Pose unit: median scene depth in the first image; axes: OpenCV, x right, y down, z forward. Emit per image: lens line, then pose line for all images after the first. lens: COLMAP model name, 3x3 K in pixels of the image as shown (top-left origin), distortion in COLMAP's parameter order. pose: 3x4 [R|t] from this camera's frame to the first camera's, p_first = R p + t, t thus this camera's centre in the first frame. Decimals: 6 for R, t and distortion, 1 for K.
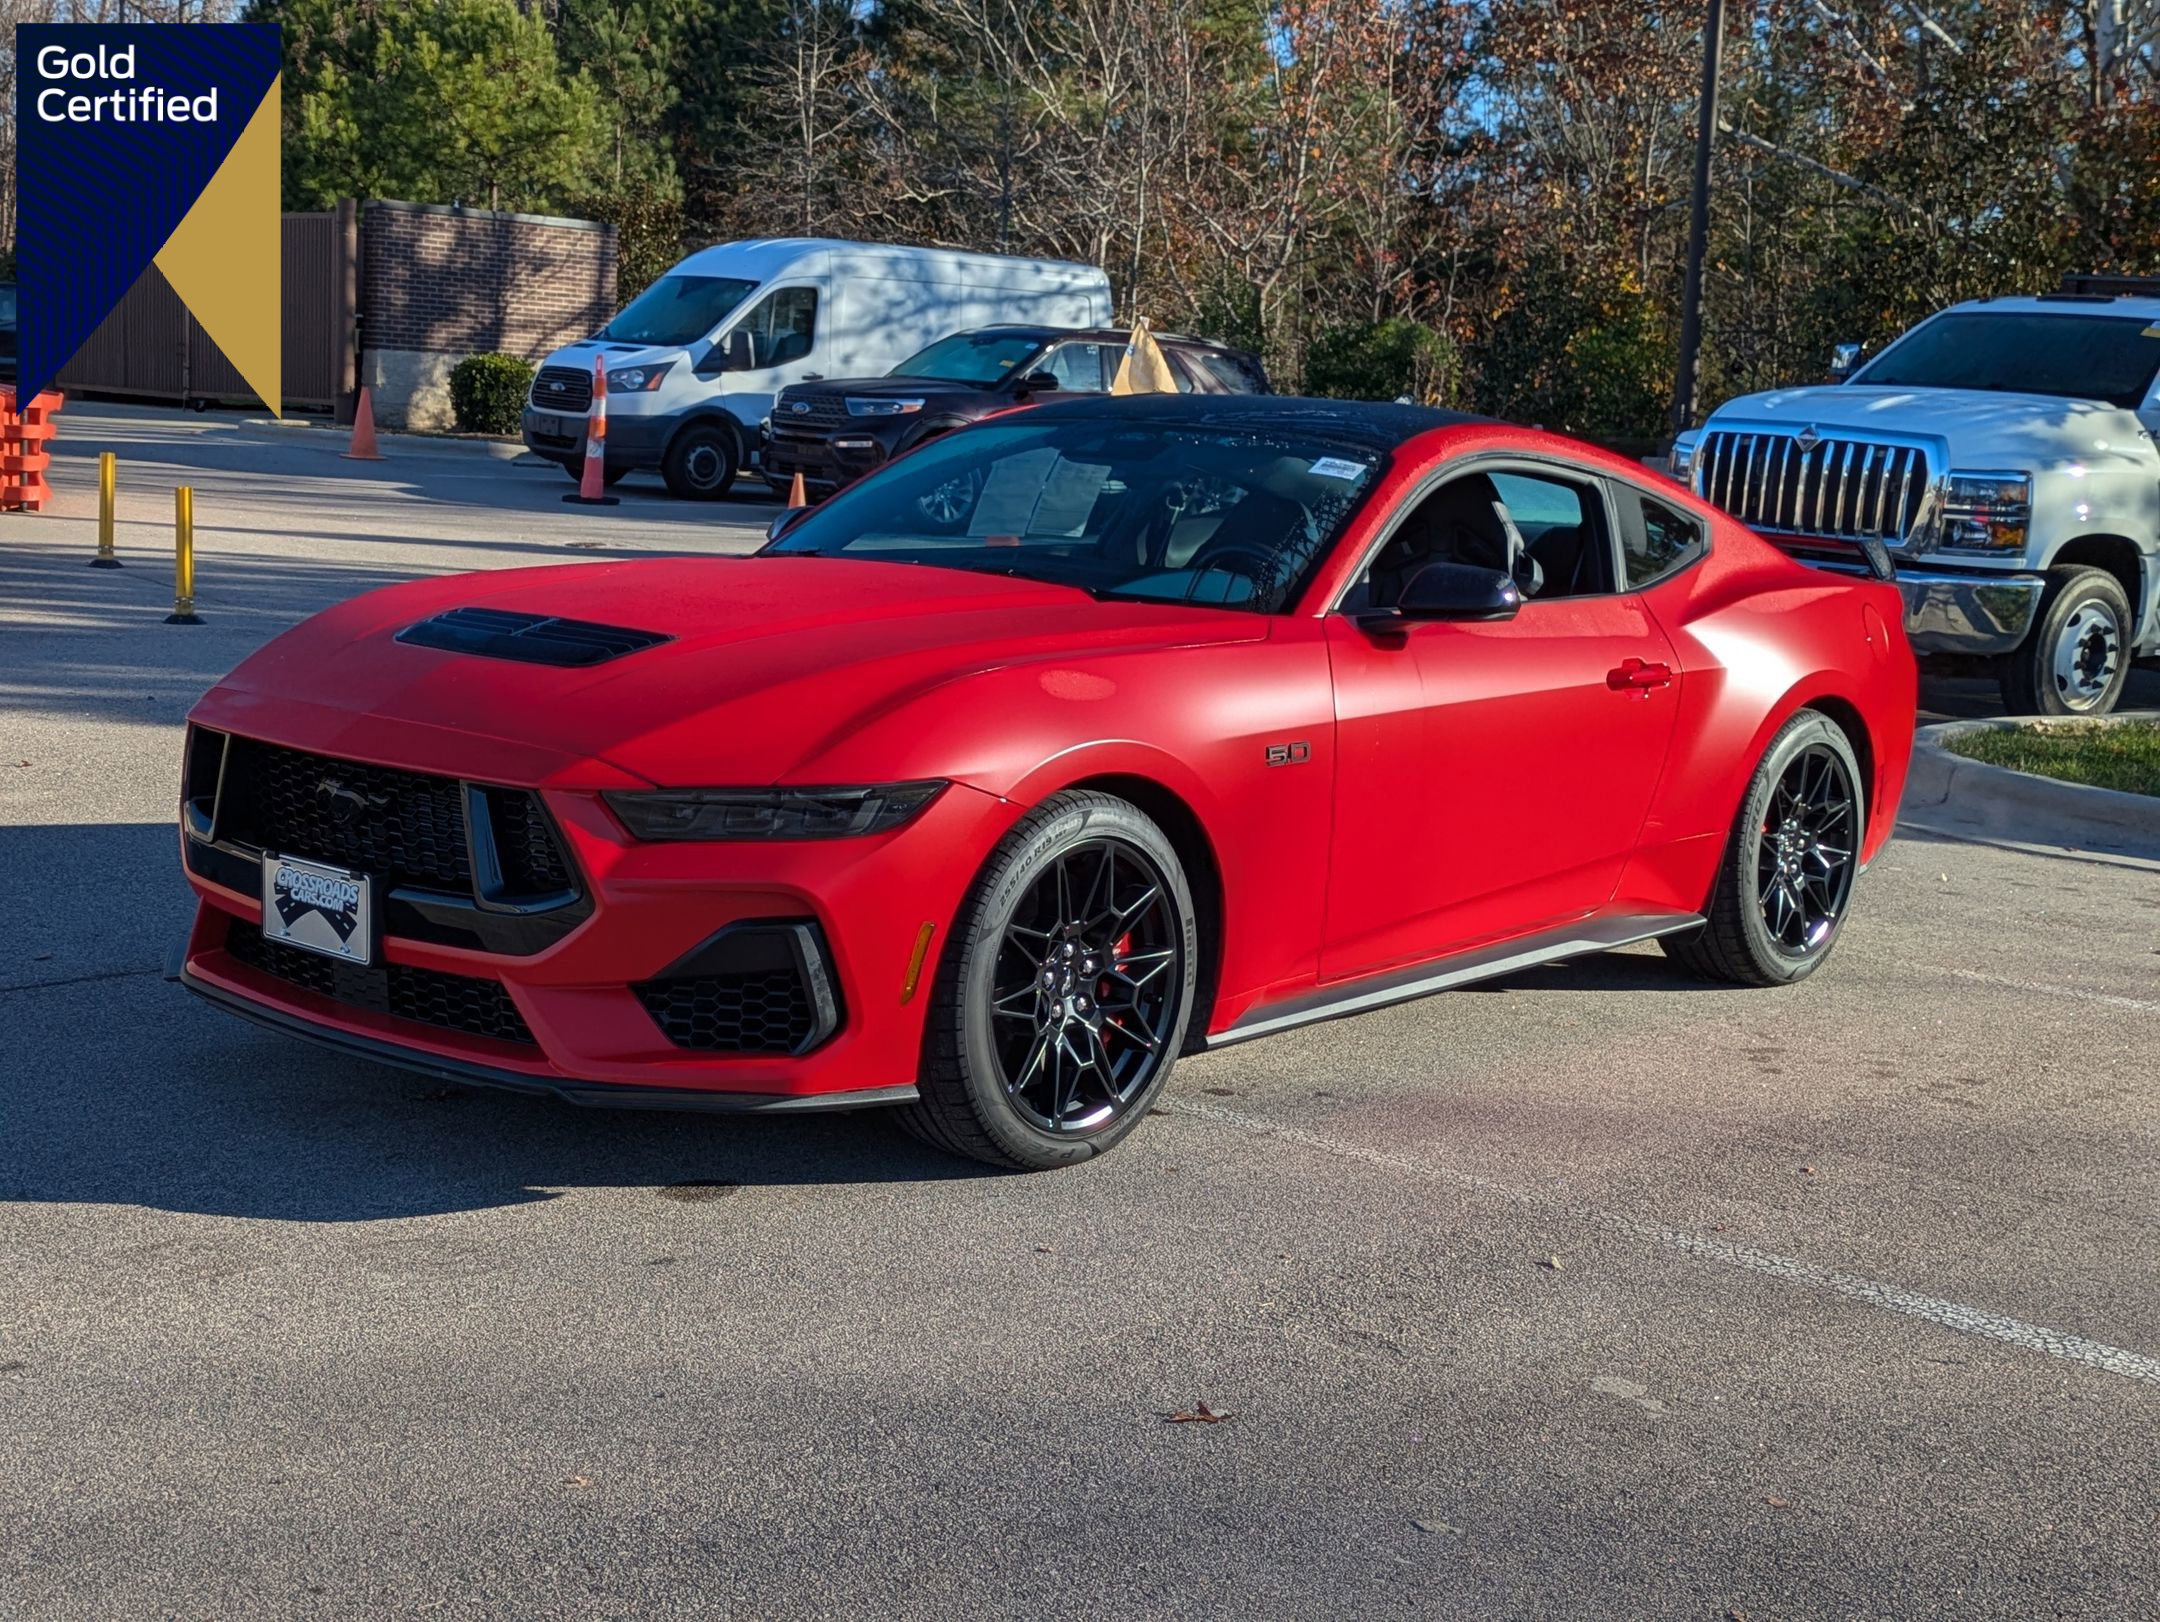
lens RADIAL K [[2889.6, 0, 1071.1], [0, 2889.6, 801.3], [0, 0, 1]] dist [0.051524, 0.000000]
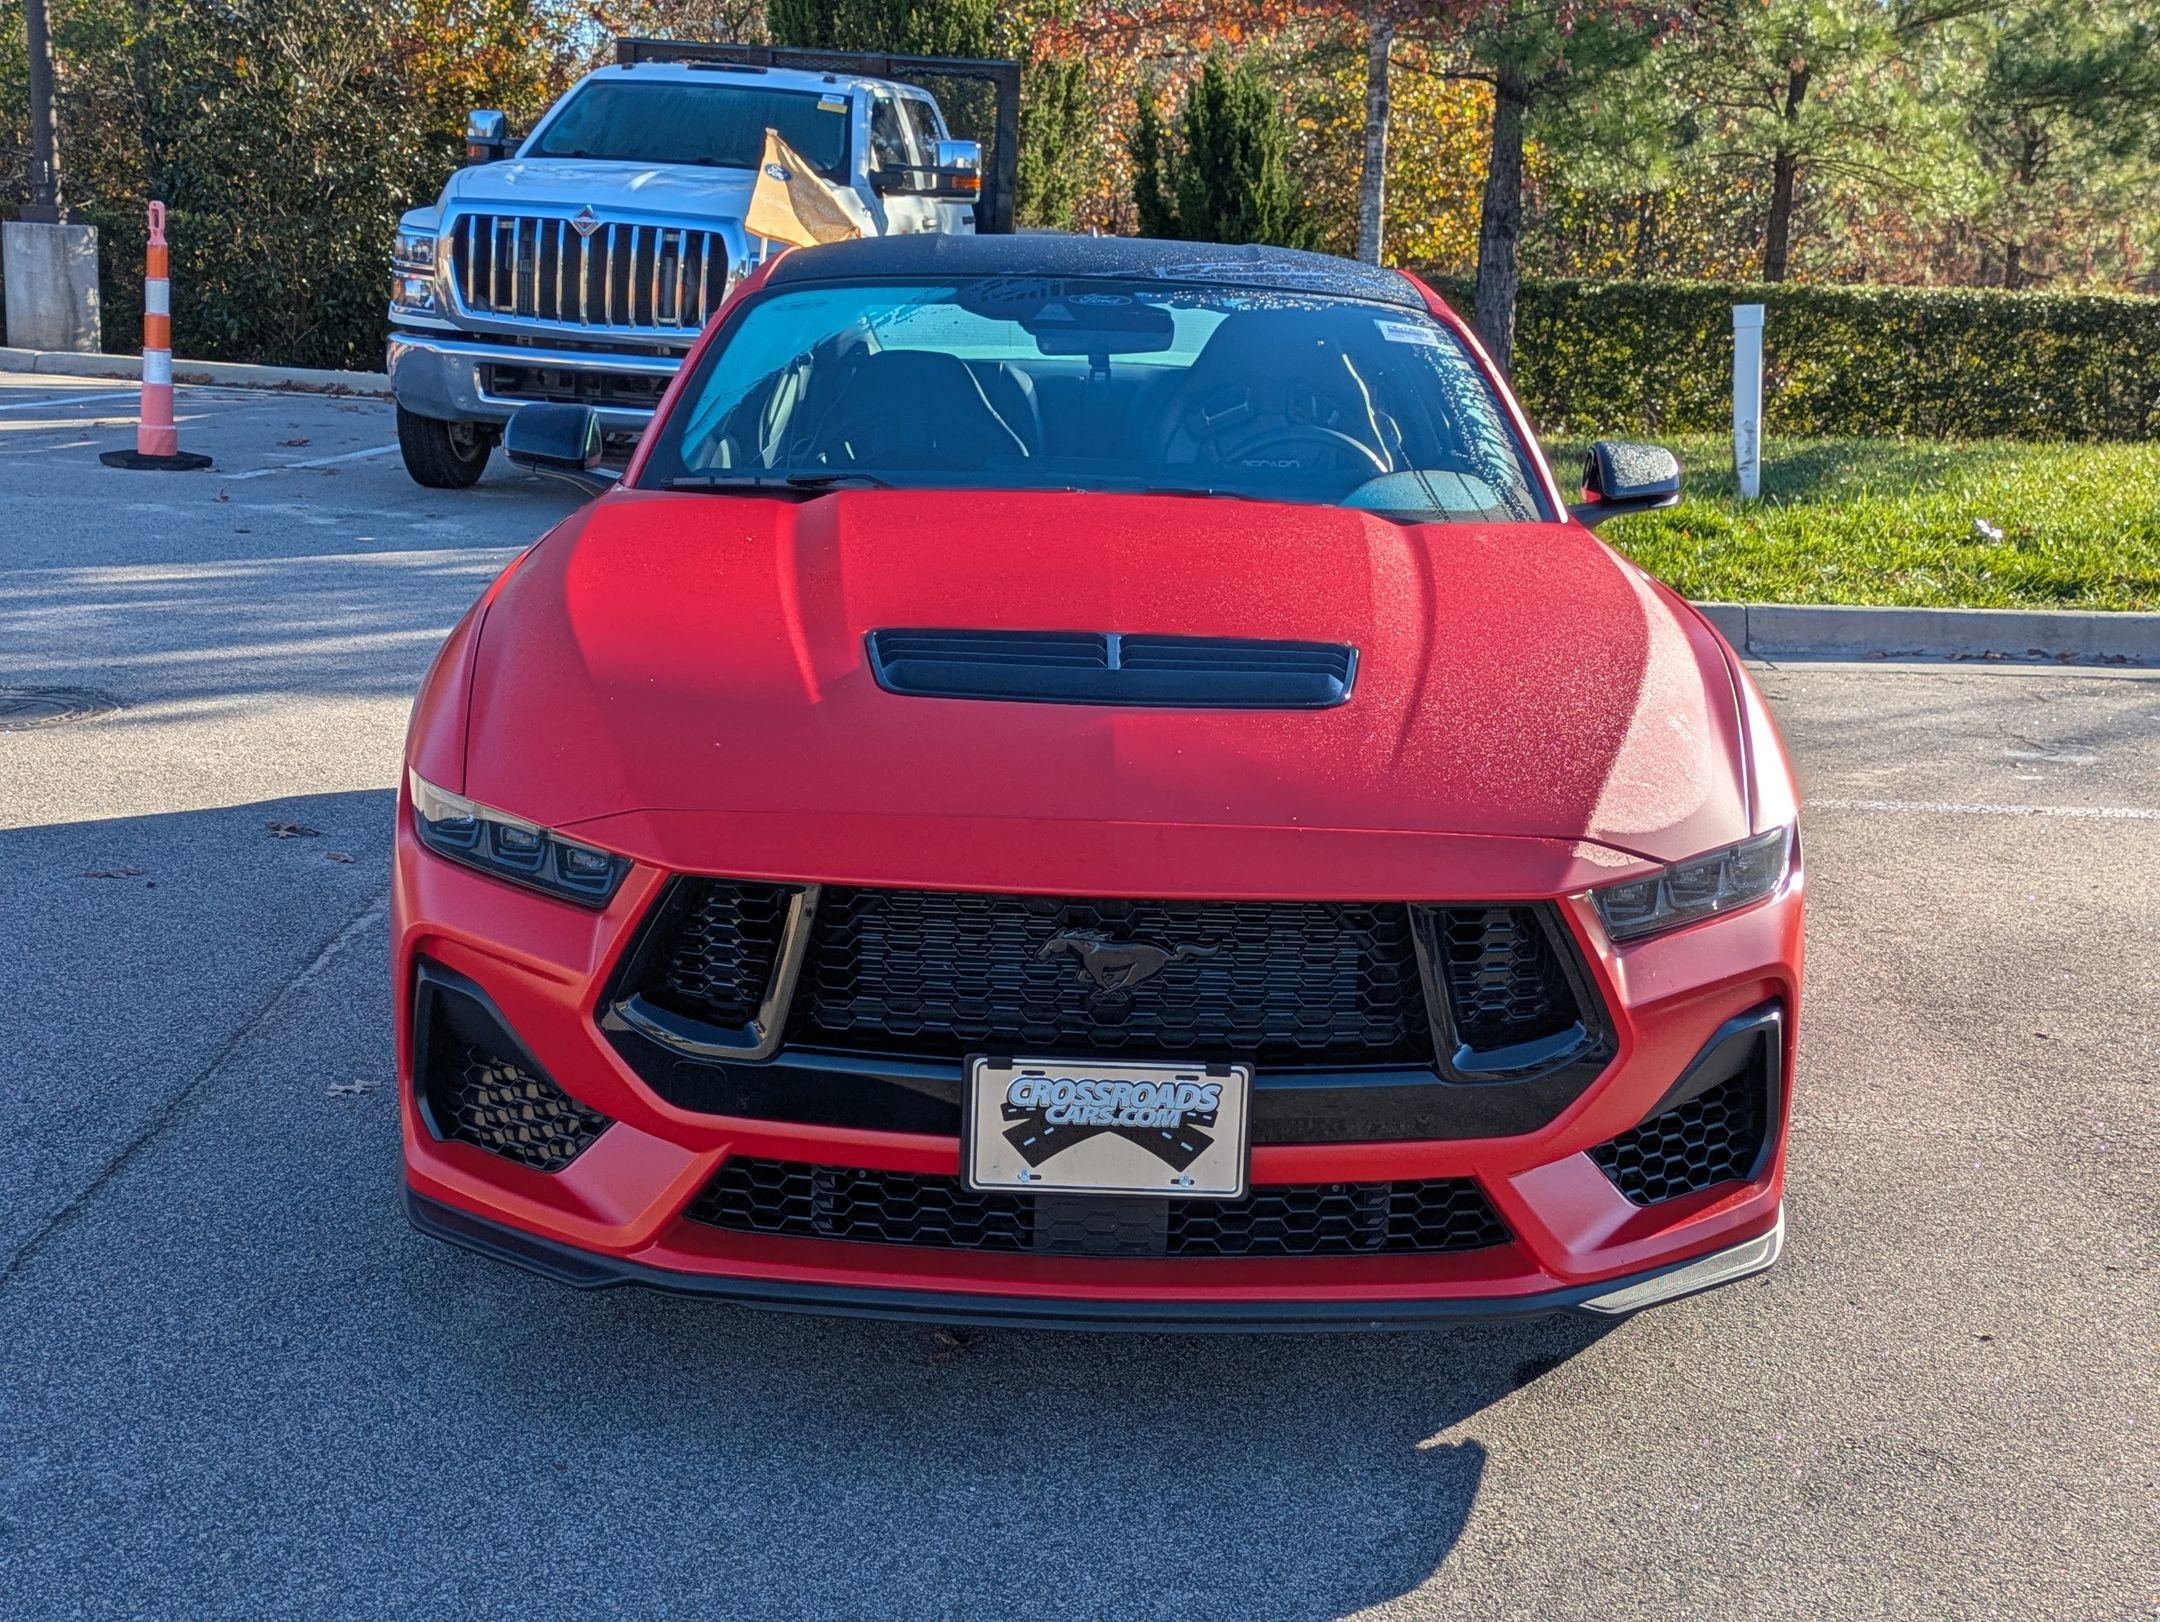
lens RADIAL K [[2889.6, 0, 1083.2], [0, 2889.6, 788.7], [0, 0, 1]] dist [0.051524, 0.000000]
pose [[0.748662, -0.151495, 0.645411, -0.587089], [0.094475, 0.987984, 0.122317, -0.103752], [-0.656186, -0.030599, 0.753978, 0.450608]]
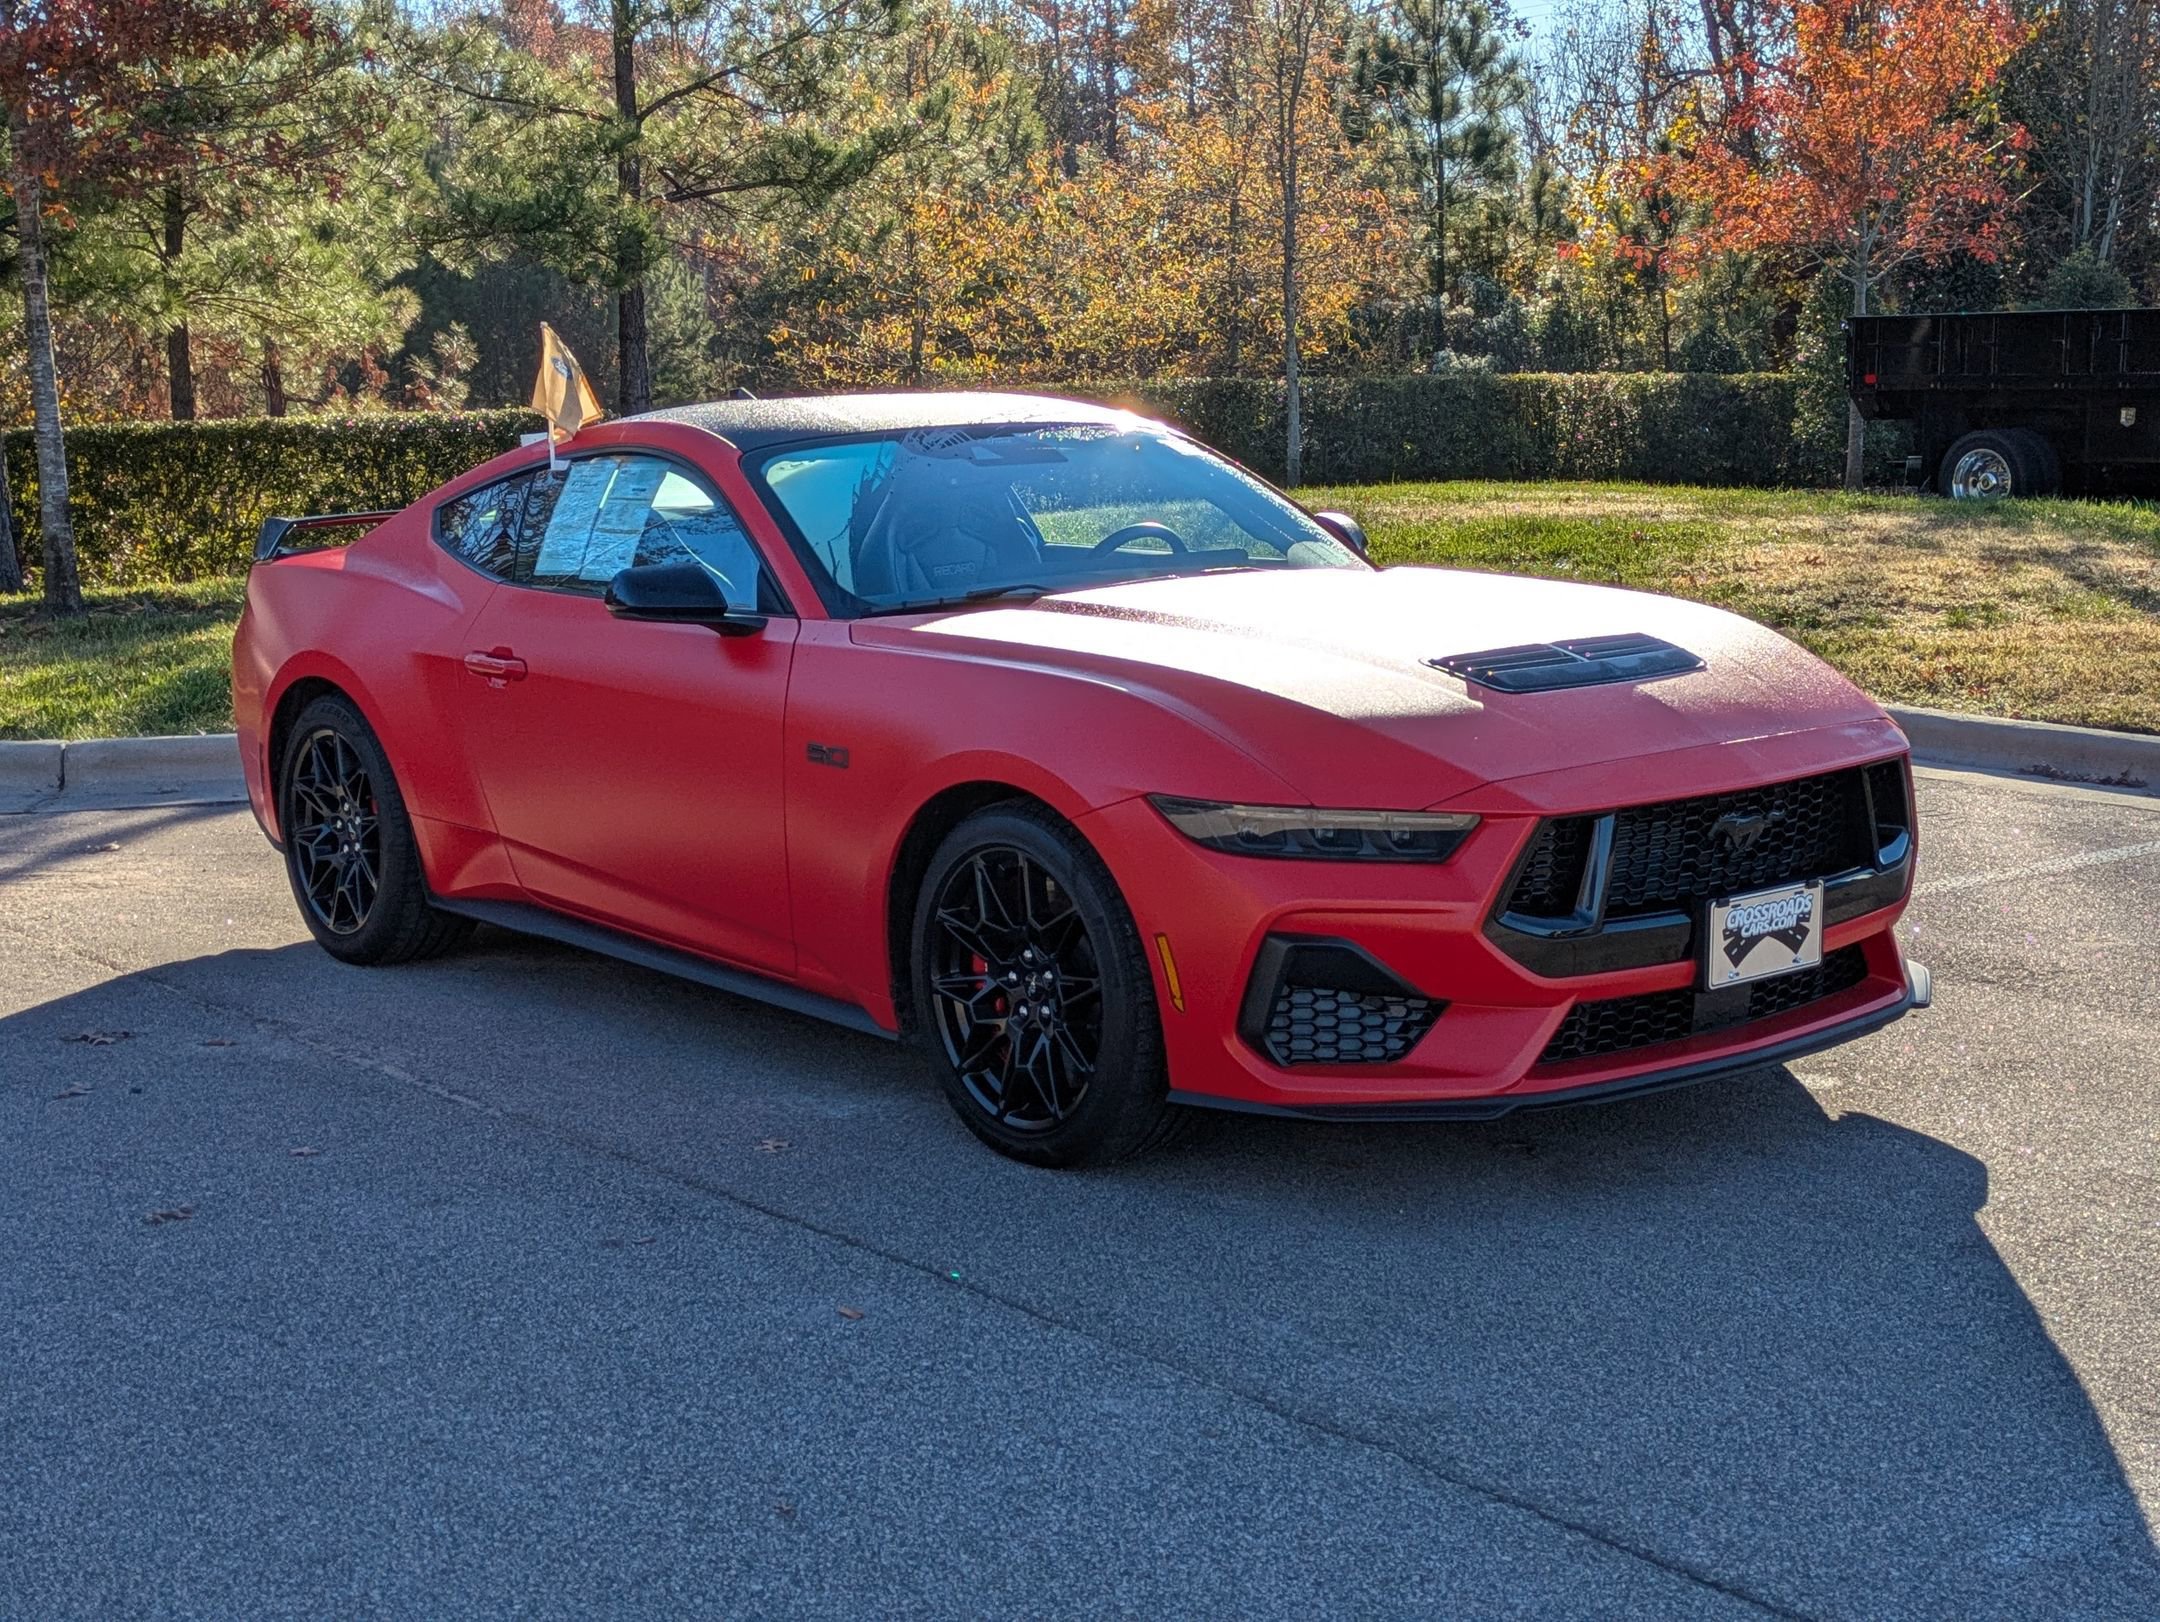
lens RADIAL K [[2889.6, 0, 1090.1], [0, 2889.6, 827.8], [0, 0, 1]] dist [0.051524, 0.000000]
pose [[0.174978, -0.215202, 0.960766, -1.108633], [0.174978, 0.967083, 0.184750, -0.199592], [-0.968899, 0.135786, 0.206874, 0.885747]]
